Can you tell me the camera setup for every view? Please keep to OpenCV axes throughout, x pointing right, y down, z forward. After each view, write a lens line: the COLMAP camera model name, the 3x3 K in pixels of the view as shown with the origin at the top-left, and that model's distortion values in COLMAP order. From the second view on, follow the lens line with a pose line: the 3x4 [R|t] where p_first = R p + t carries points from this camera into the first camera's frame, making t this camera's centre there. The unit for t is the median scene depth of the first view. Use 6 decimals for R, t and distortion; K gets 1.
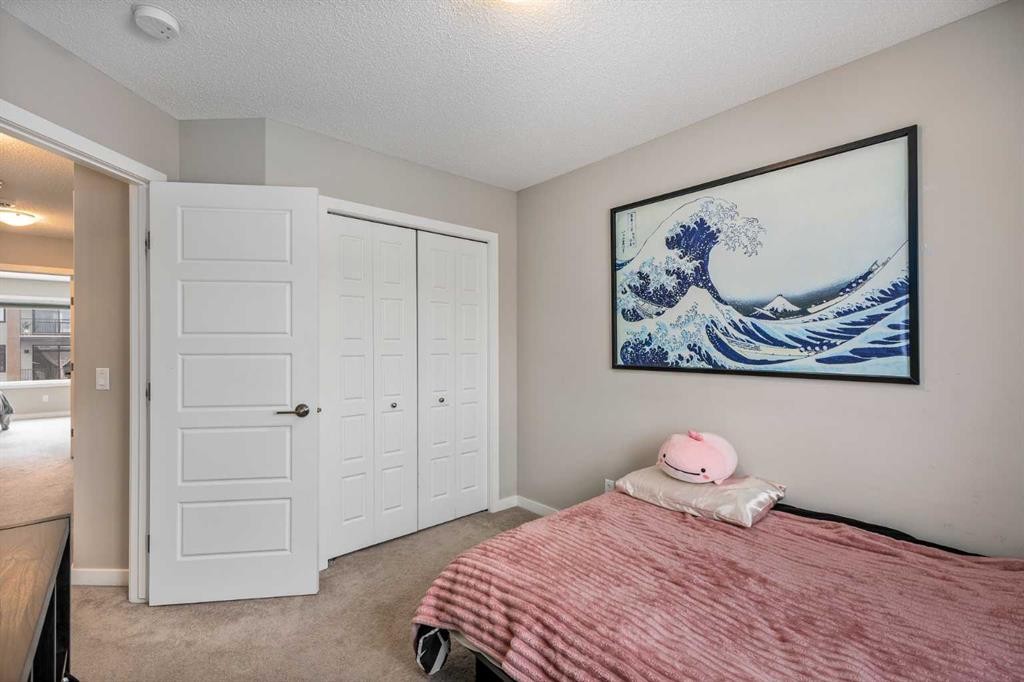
lens RADIAL K [[451.1, 0, 510.8], [0, 451.1, 346.3], [0, 0, 1]] dist [0.000128, 0.000187]
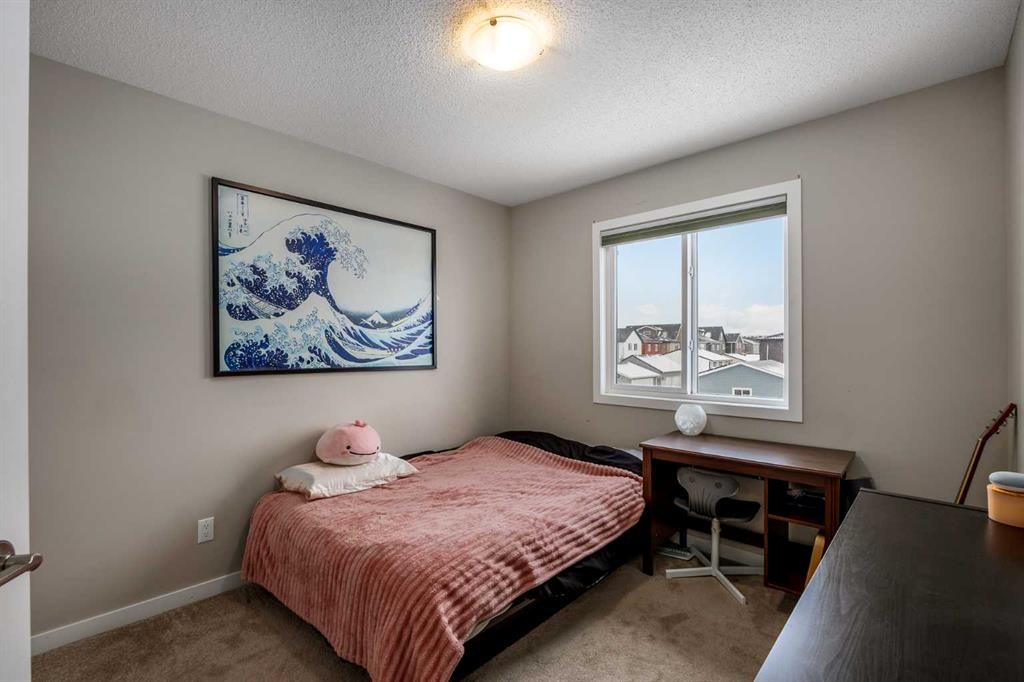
lens RADIAL K [[451.1, 0, 510.8], [0, 451.1, 346.3], [0, 0, 1]] dist [0.000128, 0.000187]
pose [[-0.098260, 0.006451, 0.995140, -0.729894], [0.003834, 0.999974, -0.006103, 0.003066], [-0.995153, 0.003215, -0.098283, 0.650200]]
